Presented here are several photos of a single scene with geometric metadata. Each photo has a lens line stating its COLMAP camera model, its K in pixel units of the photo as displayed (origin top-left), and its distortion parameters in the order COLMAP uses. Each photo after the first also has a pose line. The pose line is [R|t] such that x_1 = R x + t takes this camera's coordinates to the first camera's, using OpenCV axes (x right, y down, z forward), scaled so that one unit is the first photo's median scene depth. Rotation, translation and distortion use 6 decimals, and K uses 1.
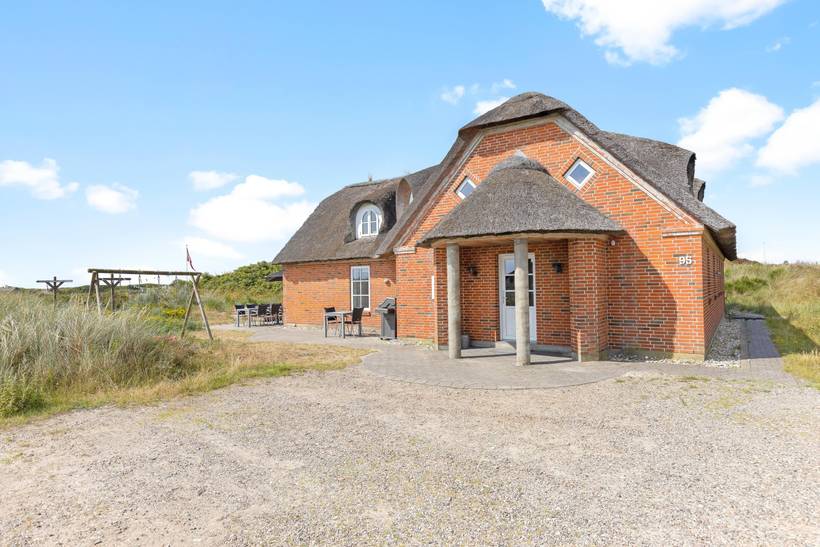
lens RADIAL K [[455.1, 0, 406.0], [0, 455.1, 272.5], [0, 0, 1]] dist [-0.001948, -0.000432]
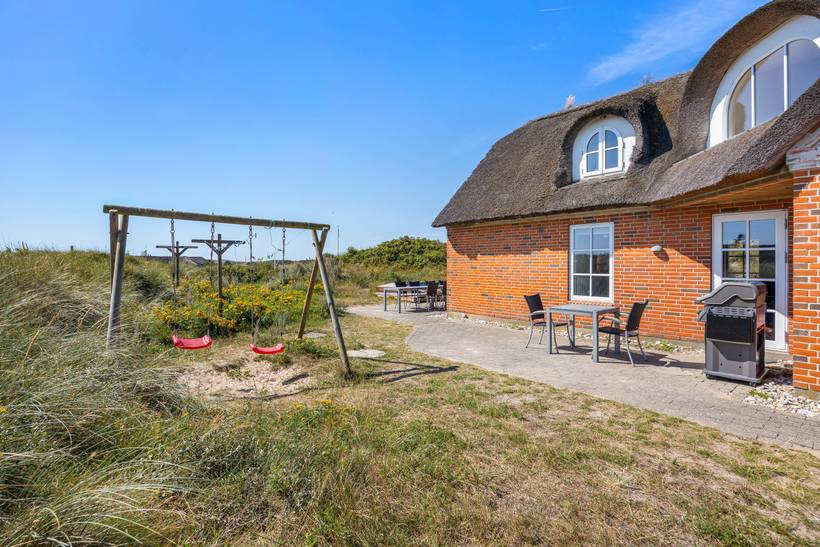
lens RADIAL K [[364.1, 0, 411.0], [0, 364.1, 267.3], [0, 0, 1]] dist [0.000114, -0.000032]
pose [[0.965717, 0.024065, -0.258480, -0.187577], [-0.014757, 0.999173, 0.037891, 0.024557], [0.259178, -0.032778, 0.965273, 0.464019]]
